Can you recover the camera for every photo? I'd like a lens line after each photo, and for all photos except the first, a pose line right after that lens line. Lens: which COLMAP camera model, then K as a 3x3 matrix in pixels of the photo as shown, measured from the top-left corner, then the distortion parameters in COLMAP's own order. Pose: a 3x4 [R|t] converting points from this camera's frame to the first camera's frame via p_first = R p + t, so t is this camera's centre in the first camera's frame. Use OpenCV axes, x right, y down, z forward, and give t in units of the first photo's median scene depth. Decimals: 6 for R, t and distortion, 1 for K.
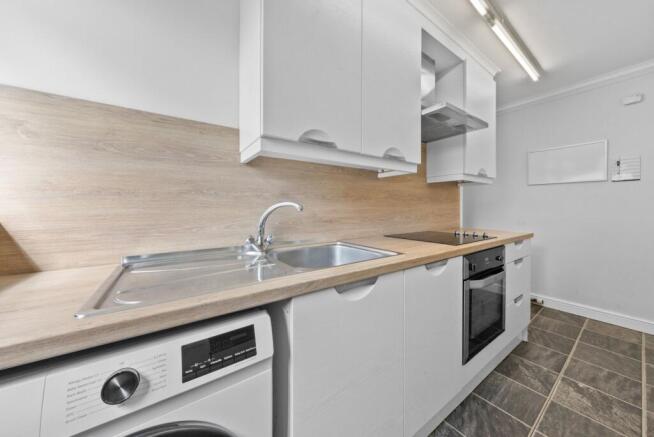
lens RADIAL K [[225.0, 0, 321.8], [0, 225.0, 215.8], [0, 0, 1]] dist [-0.006786, 0.000449]
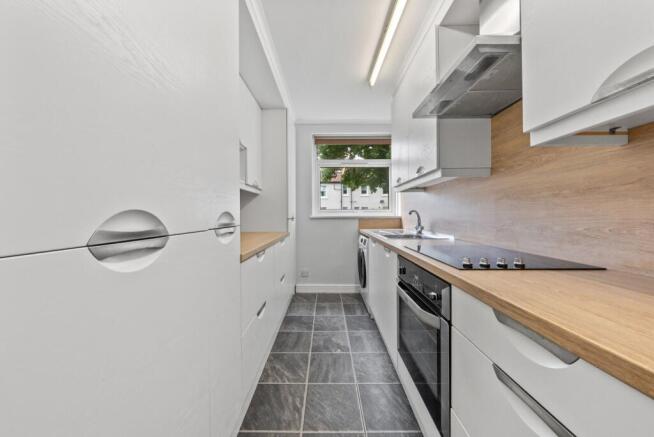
lens RADIAL K [[225.0, 0, 330.3], [0, 225.0, 213.9], [0, 0, 1]] dist [-0.006786, 0.000449]
pose [[-0.561120, -0.003747, -0.827726, 2.123808], [-0.026718, 0.999551, 0.013588, -0.037139], [0.827303, 0.029739, -0.560968, 1.555435]]
